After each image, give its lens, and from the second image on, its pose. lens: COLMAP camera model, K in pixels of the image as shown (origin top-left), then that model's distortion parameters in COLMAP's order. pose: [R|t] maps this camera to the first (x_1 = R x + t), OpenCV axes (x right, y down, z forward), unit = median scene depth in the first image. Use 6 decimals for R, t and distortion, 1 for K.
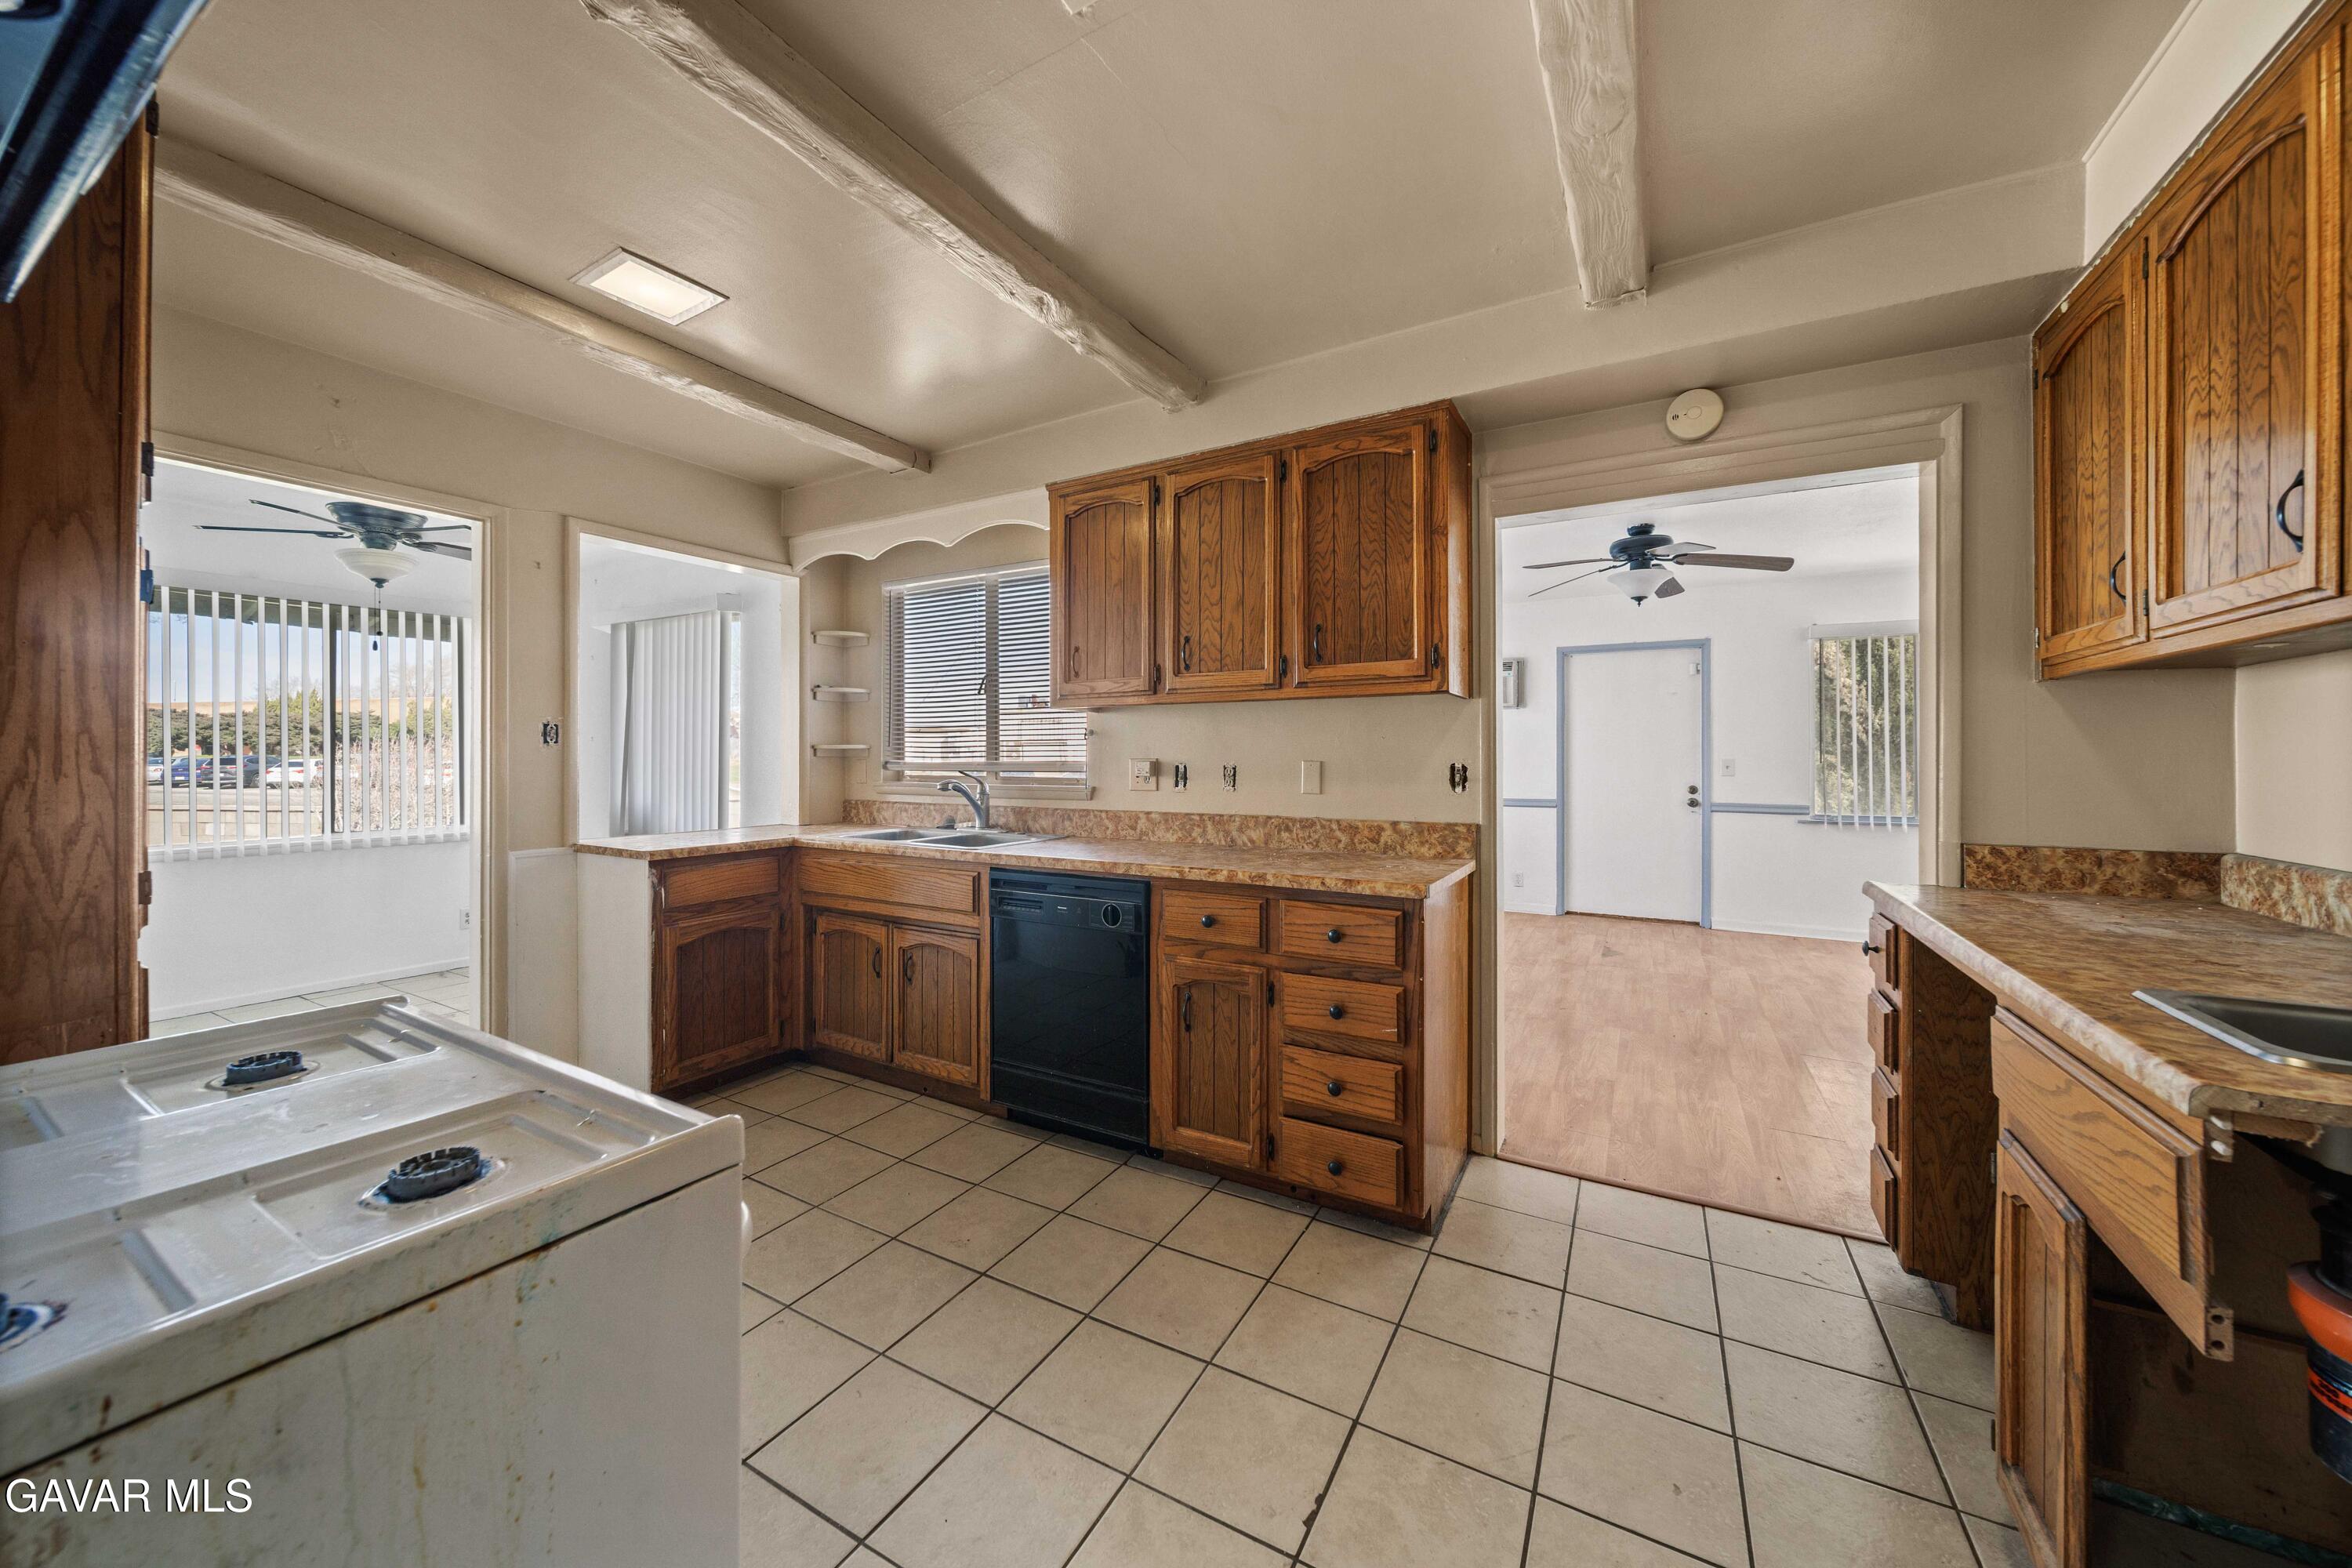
lens RADIAL K [[827.3, 0, 1182.0], [0, 827.3, 762.7], [0, 0, 1]] dist [-0.001546, -0.000331]
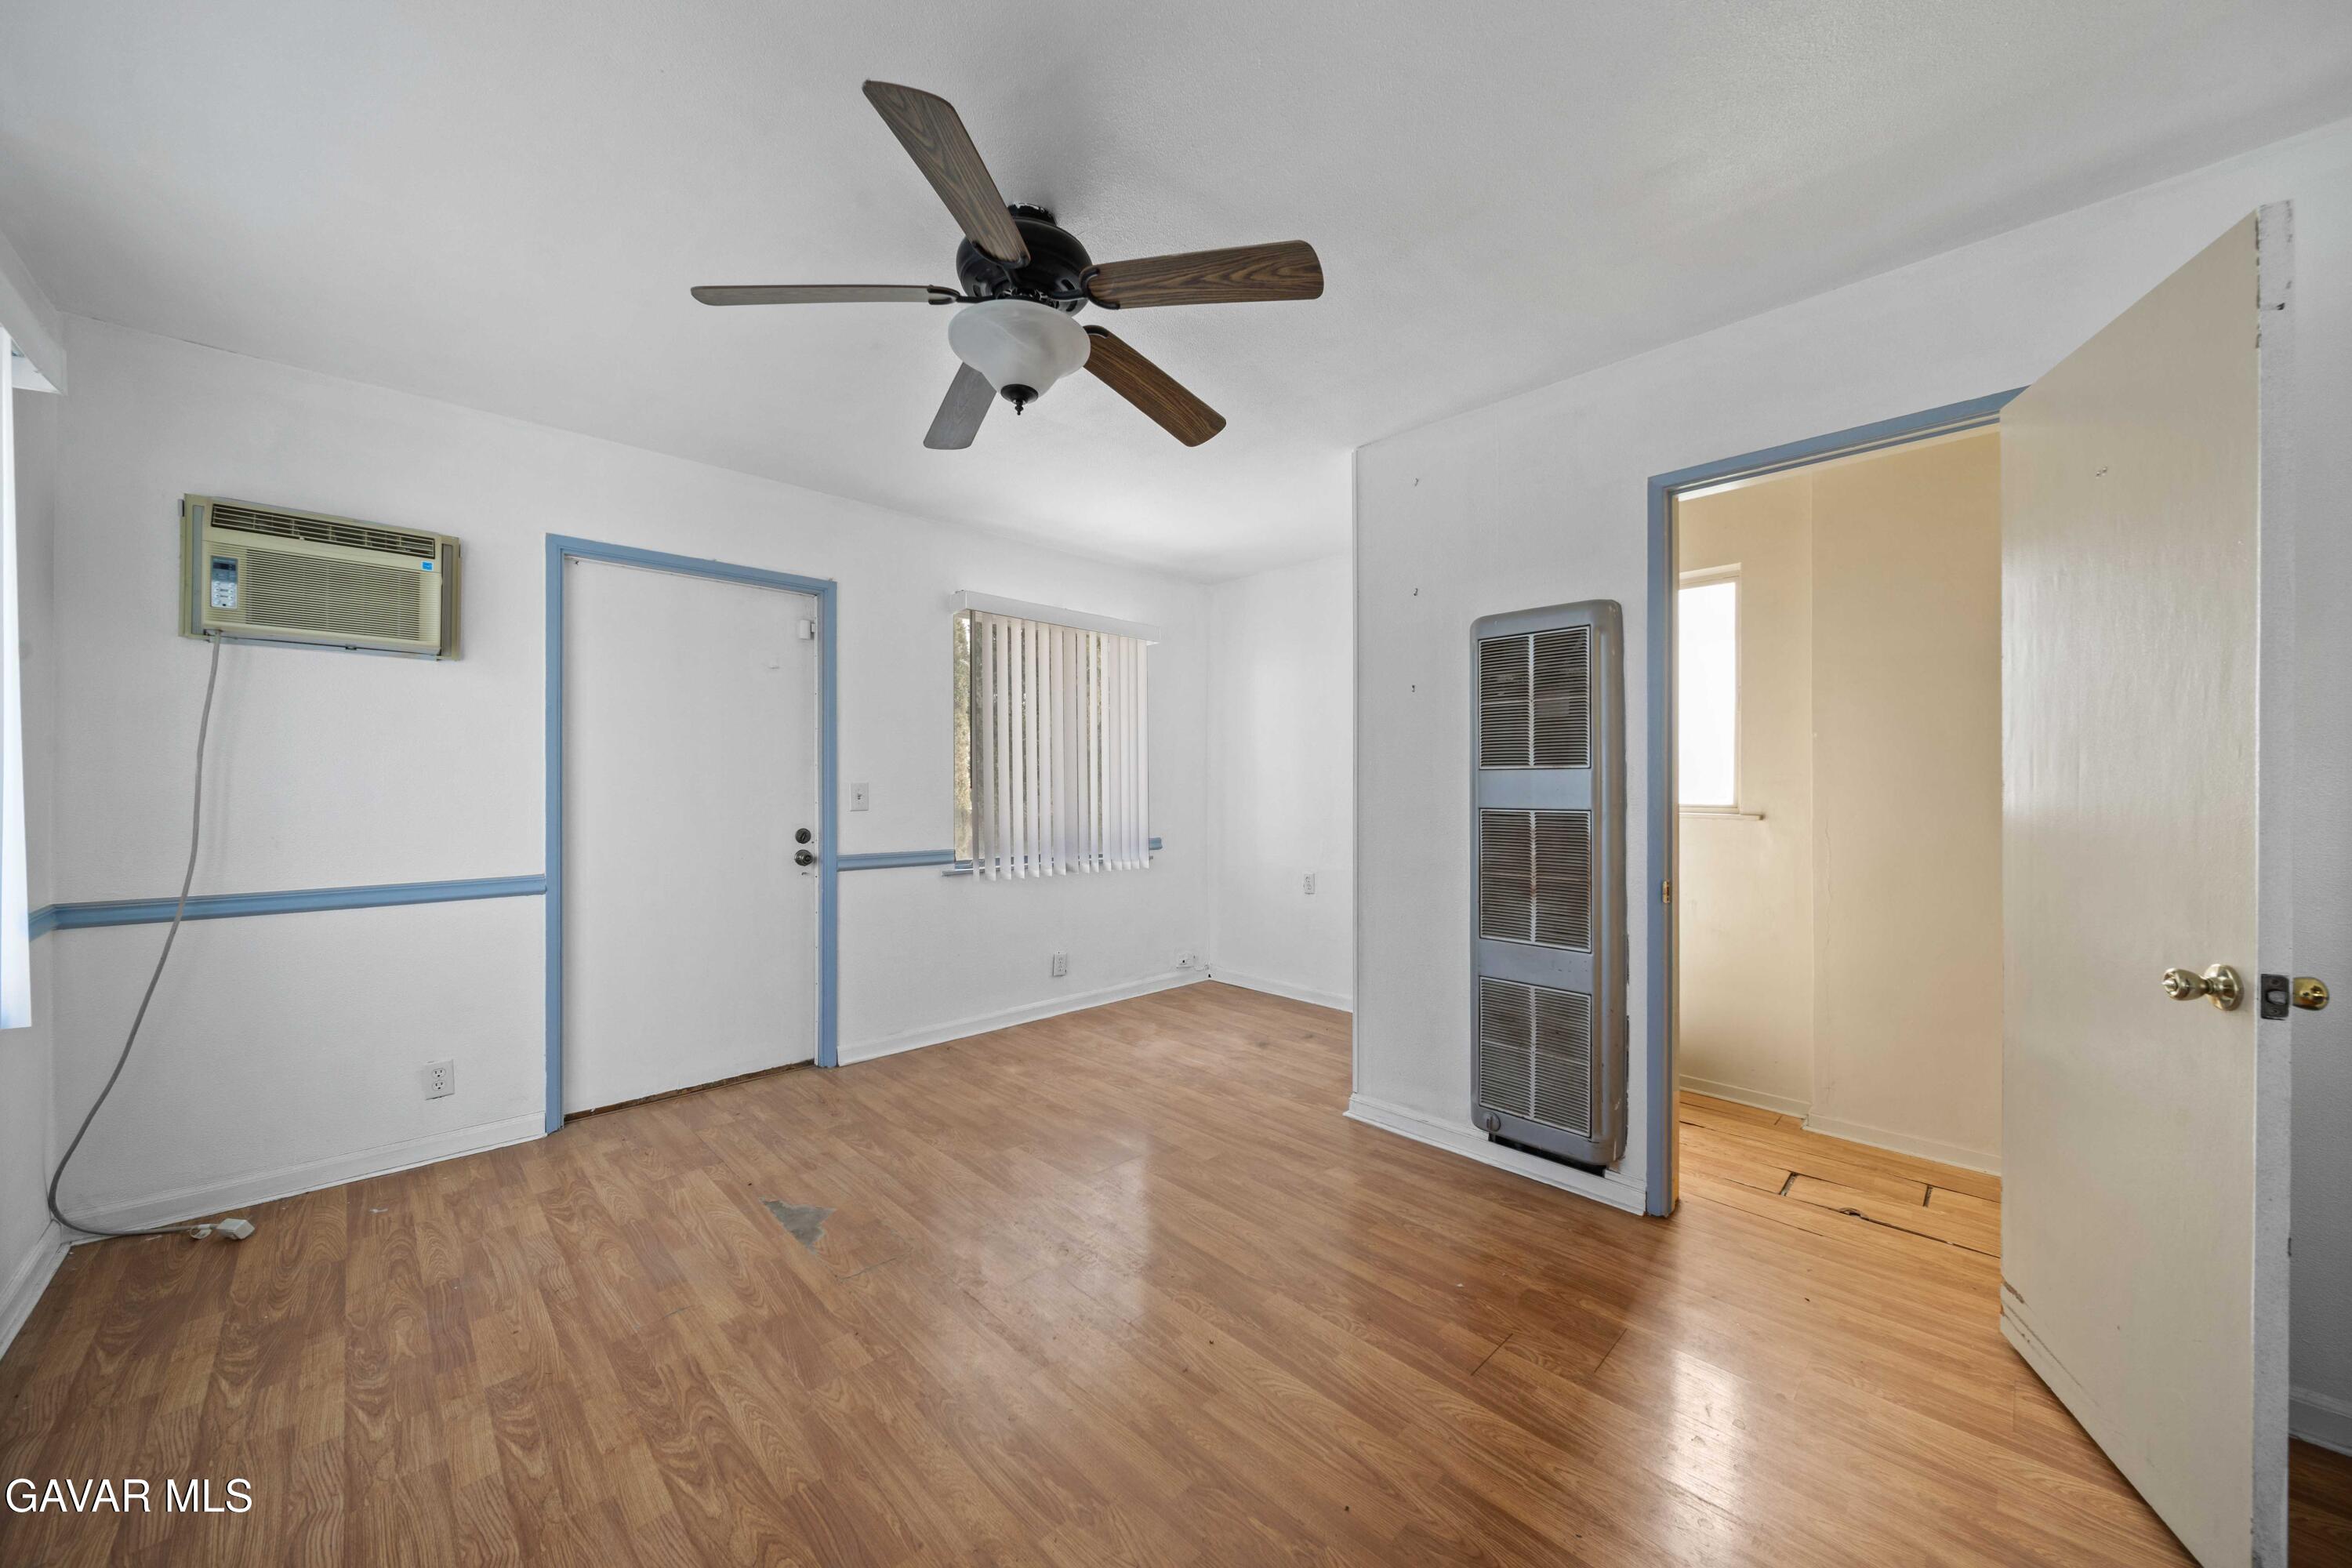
lens RADIAL K [[827.3, 0, 1171.1], [0, 827.3, 780.3], [0, 0, 1]] dist [-0.001546, -0.000331]
pose [[0.271930, 0.001376, 0.962316, 0.128082], [0.002331, 0.999995, -0.002089, -0.004786], [-0.962314, 0.002811, 0.271926, 0.603503]]
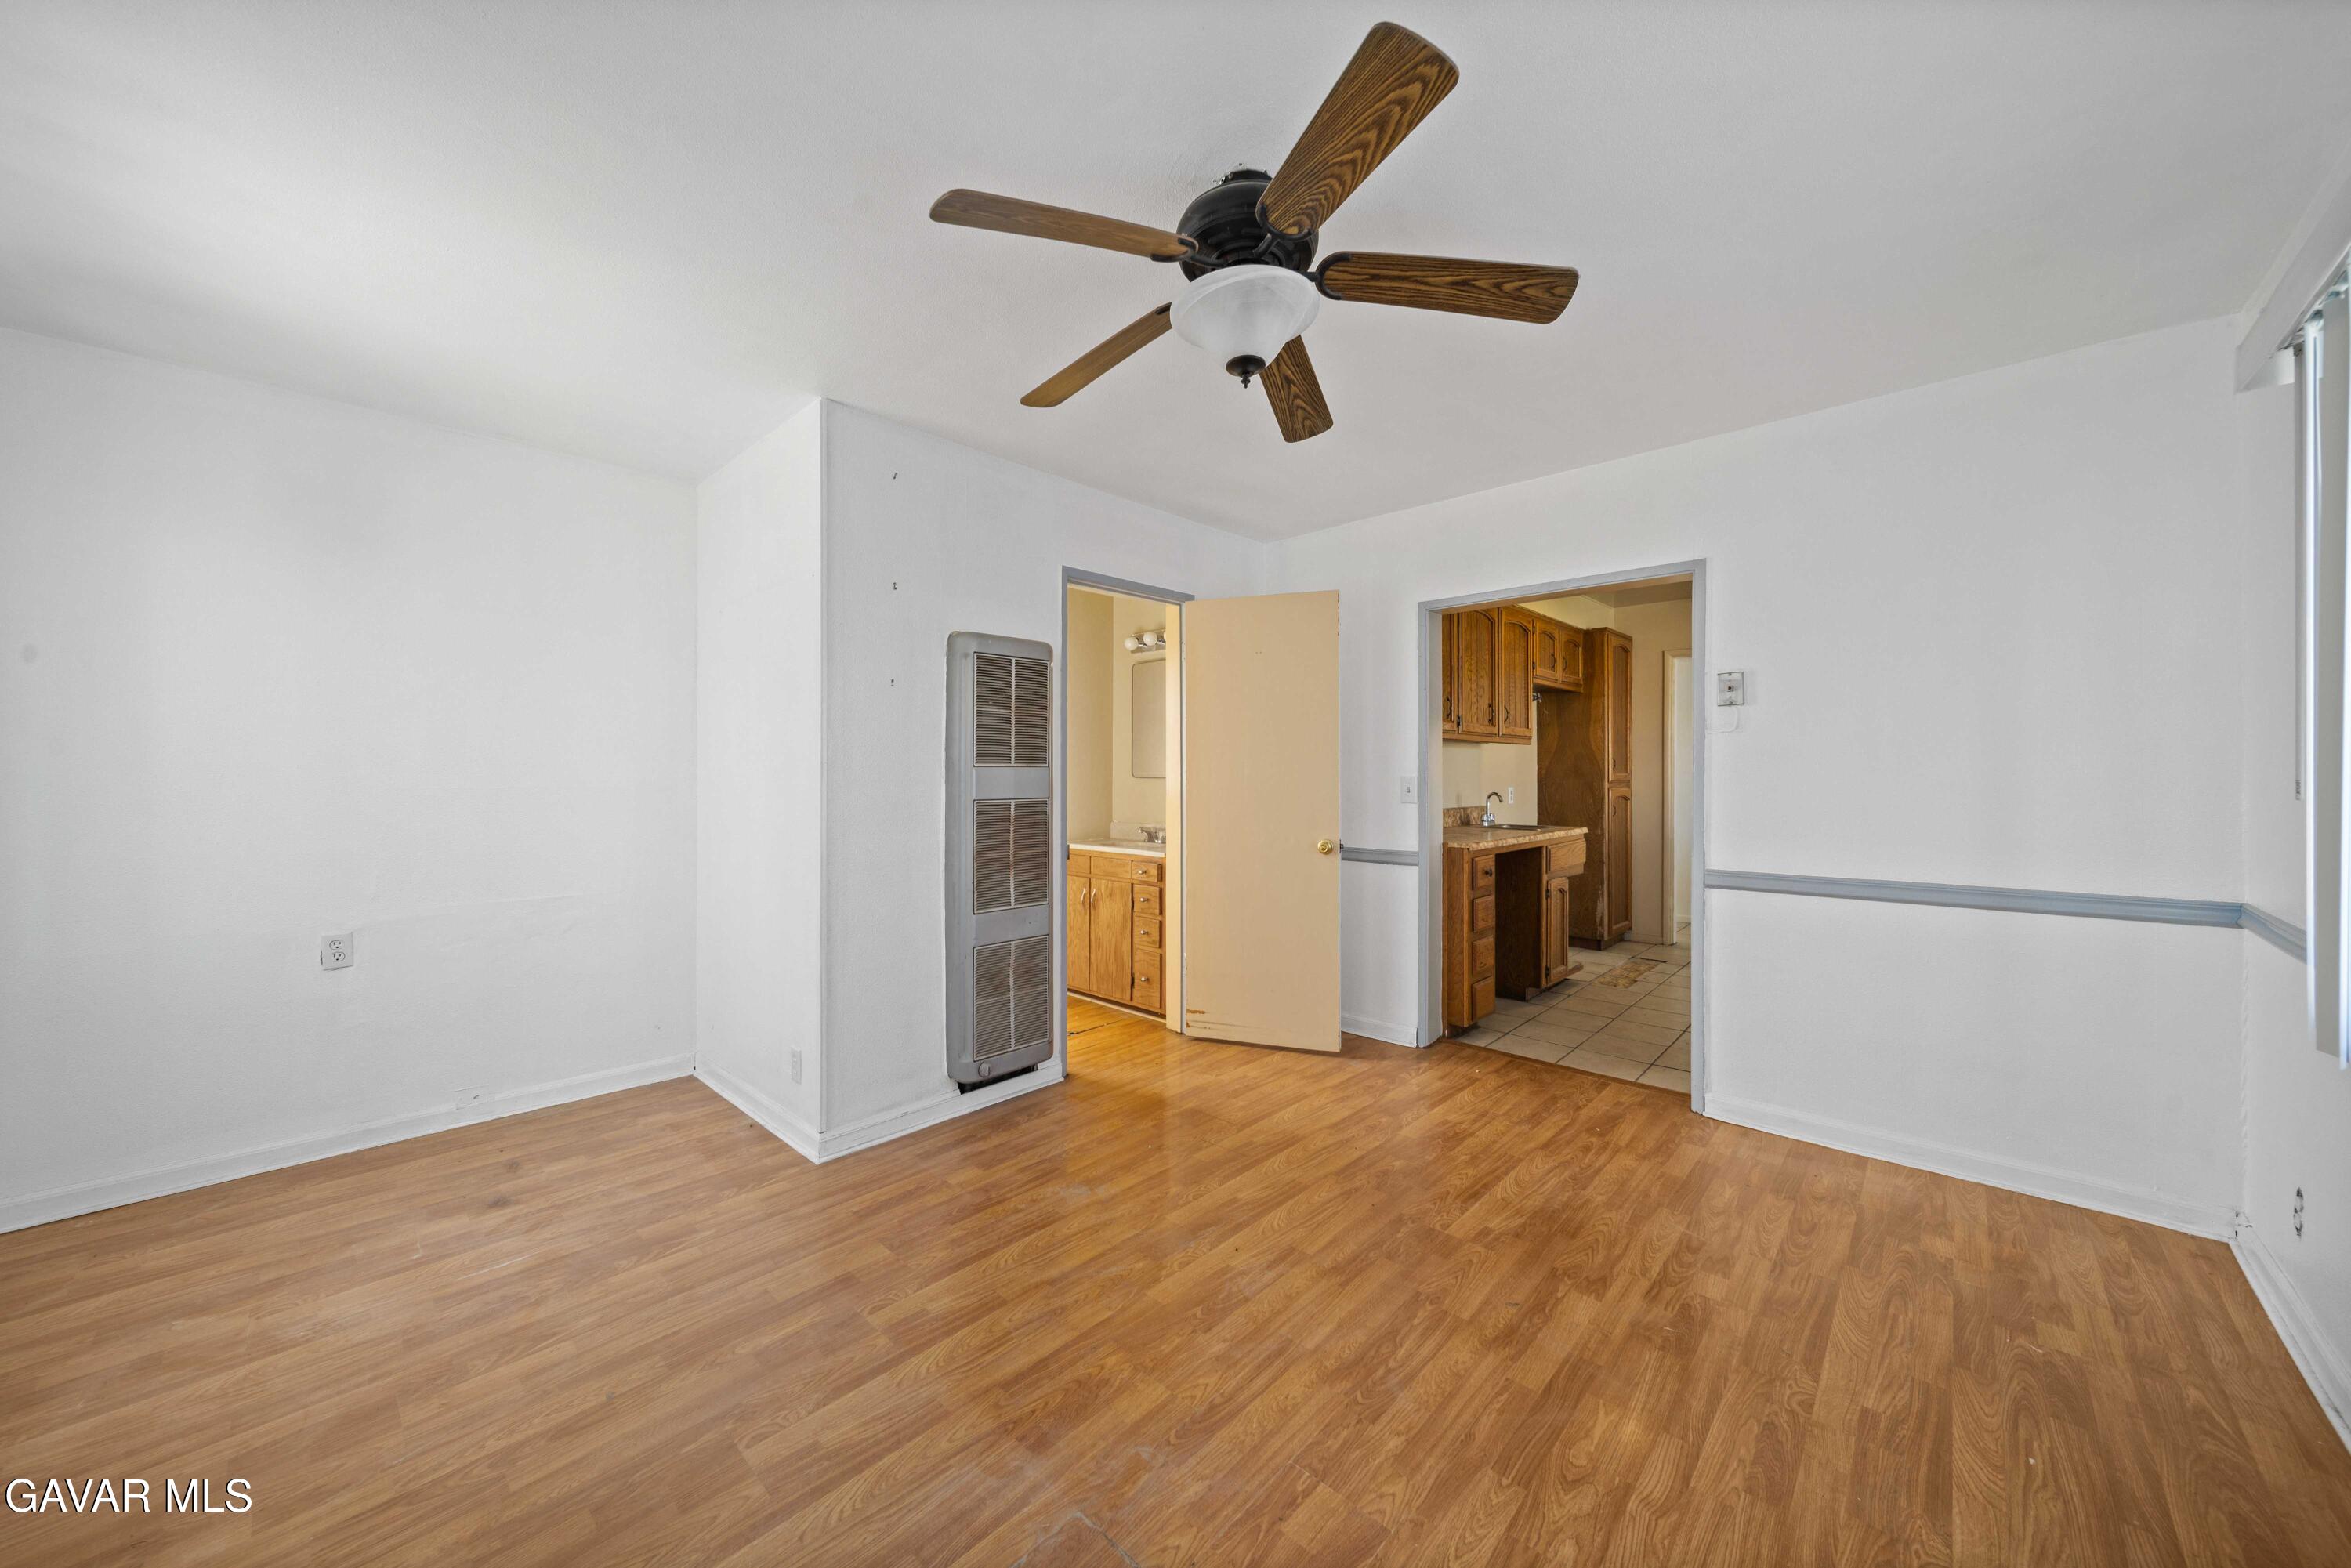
lens RADIAL K [[826.9, 0, 1160.6], [0, 826.9, 778.1], [0, 0, 1]] dist [-0.001546, -0.000331]
pose [[-0.968885, -0.001196, 0.247508, 0.367818], [0.000818, 0.999967, 0.008035, -0.007973], [-0.247509, 0.007987, -0.968853, 1.028962]]
